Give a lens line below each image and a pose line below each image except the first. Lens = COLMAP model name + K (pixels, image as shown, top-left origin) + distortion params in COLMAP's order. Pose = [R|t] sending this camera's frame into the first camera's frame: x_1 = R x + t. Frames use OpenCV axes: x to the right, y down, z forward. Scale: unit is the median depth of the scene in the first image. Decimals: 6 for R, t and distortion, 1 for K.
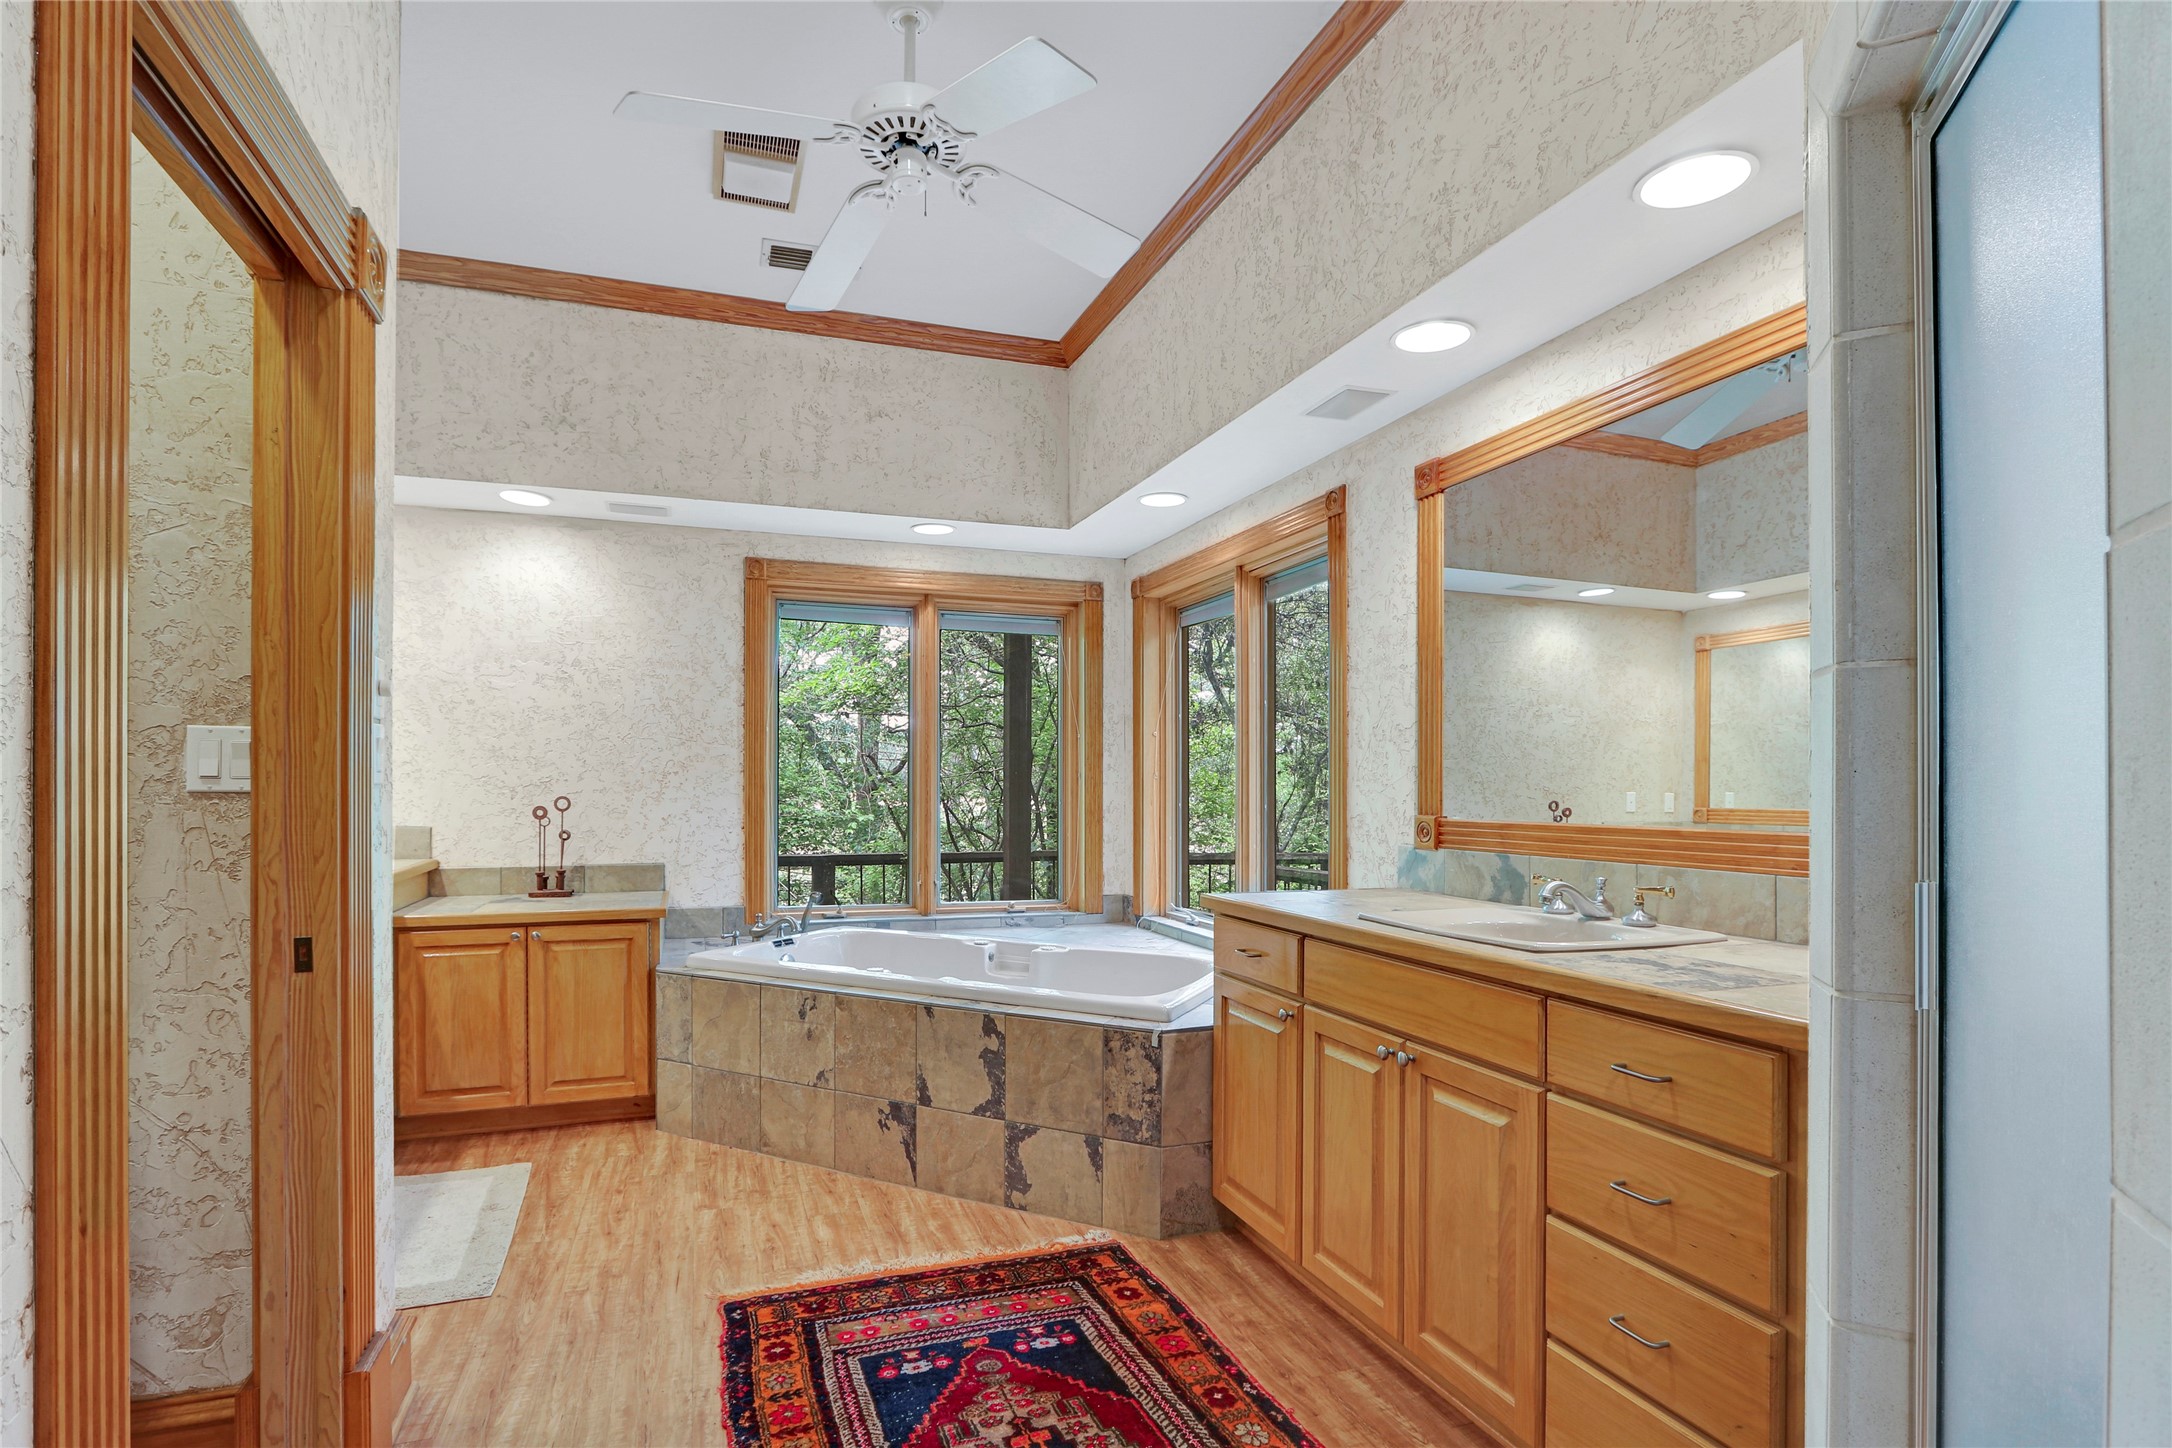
lens RADIAL K [[1017.3, 0, 1019.2], [0, 1017.3, 788.9], [0, 0, 1]] dist [-0.017075, 0.002401]
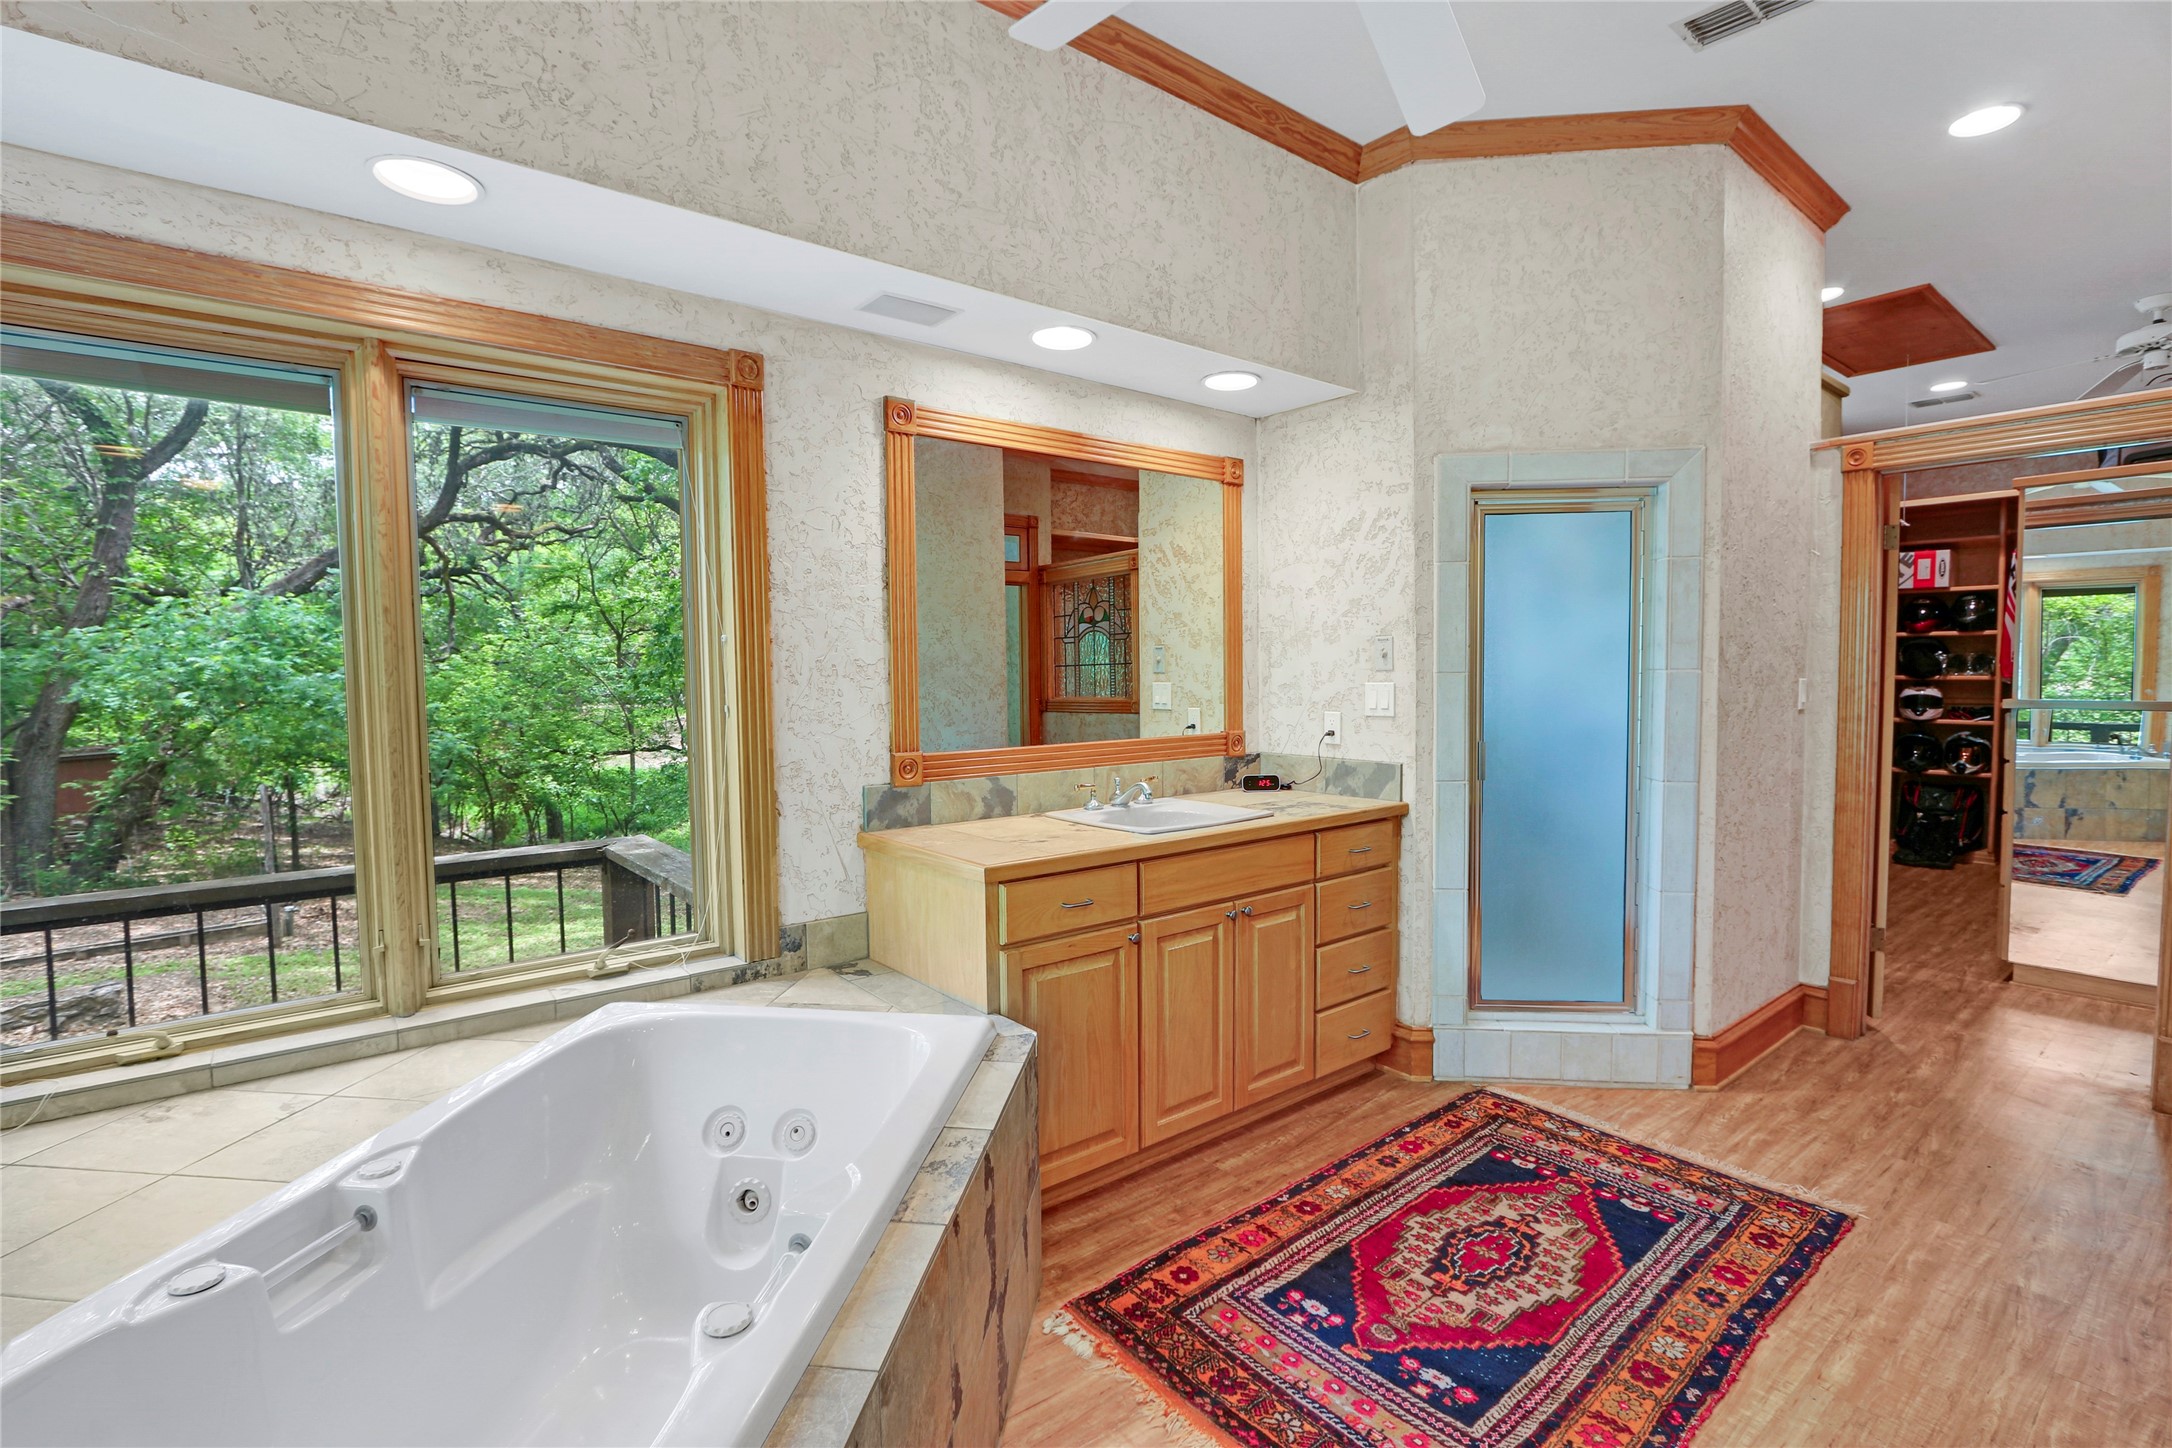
lens RADIAL K [[1017.3, 0, 1077.5], [0, 1017.3, 720.4], [0, 0, 1]] dist [-0.017075, 0.002401]
pose [[-0.360000, -0.048172, 0.931708, -0.754053], [0.007280, 0.998491, 0.054438, -0.074817], [-0.932924, 0.026380, -0.359106, 1.503800]]
